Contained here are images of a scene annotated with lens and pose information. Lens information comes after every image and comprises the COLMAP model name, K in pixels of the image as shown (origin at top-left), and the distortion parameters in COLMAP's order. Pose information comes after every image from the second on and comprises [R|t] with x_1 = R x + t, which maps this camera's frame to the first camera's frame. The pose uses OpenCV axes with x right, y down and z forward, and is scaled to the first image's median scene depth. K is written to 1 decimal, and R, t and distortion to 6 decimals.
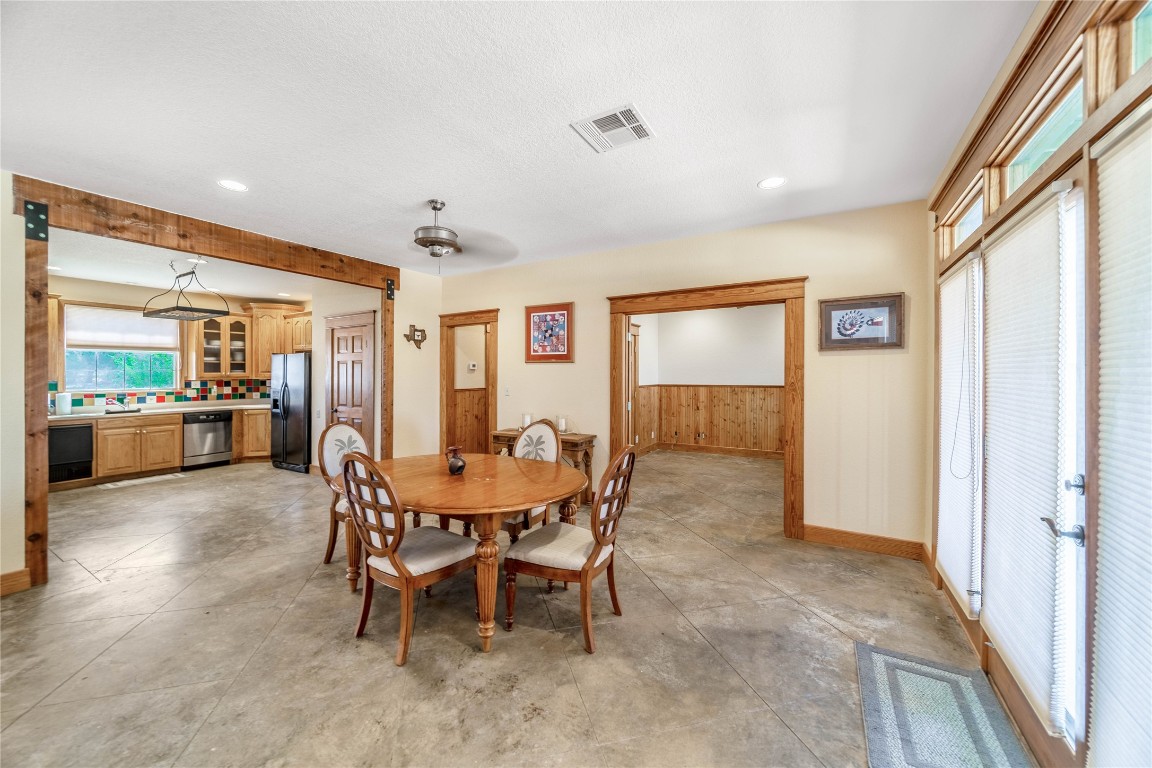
lens RADIAL K [[432.0, 0, 570.6], [0, 432.0, 375.3], [0, 0, 1]] dist [-0.000785, 0.000140]
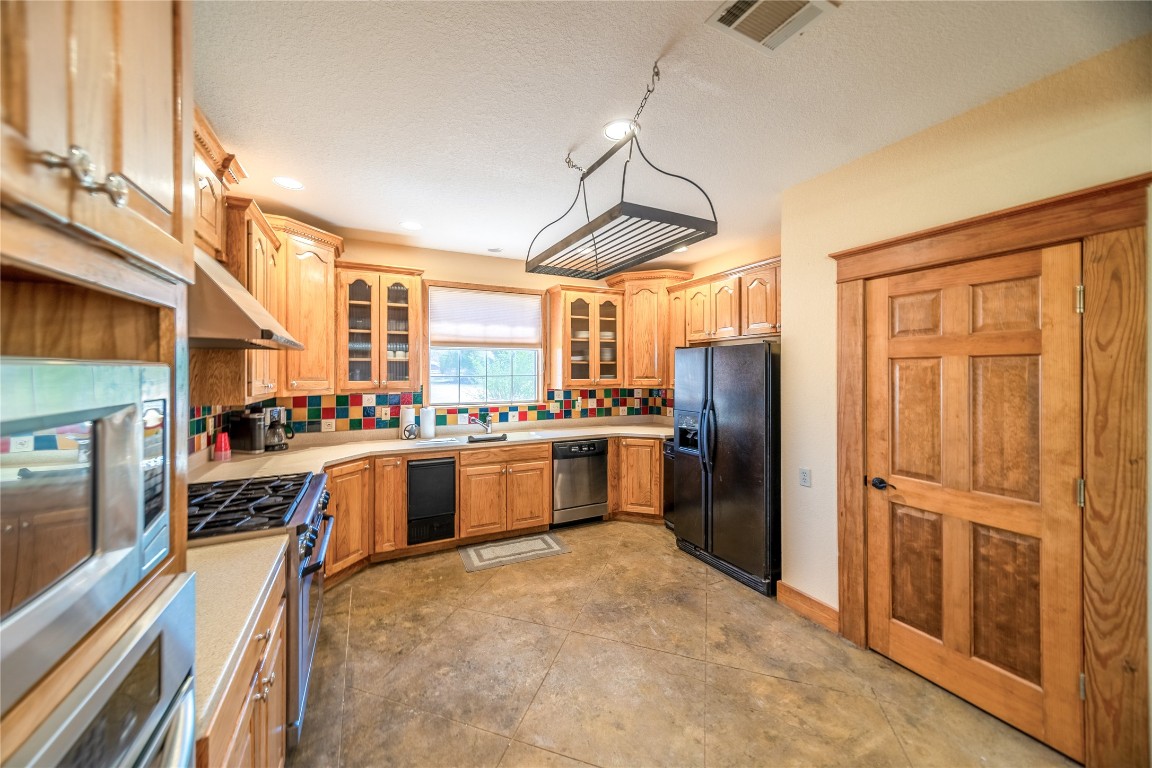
lens RADIAL K [[432.0, 0, 579.7], [0, 432.0, 375.9], [0, 0, 1]] dist [-0.000785, 0.000140]
pose [[0.846579, 0.004755, -0.532242, -0.504891], [-0.001805, 0.999980, 0.006063, -0.015613], [0.532260, -0.004173, 0.846571, 0.460404]]
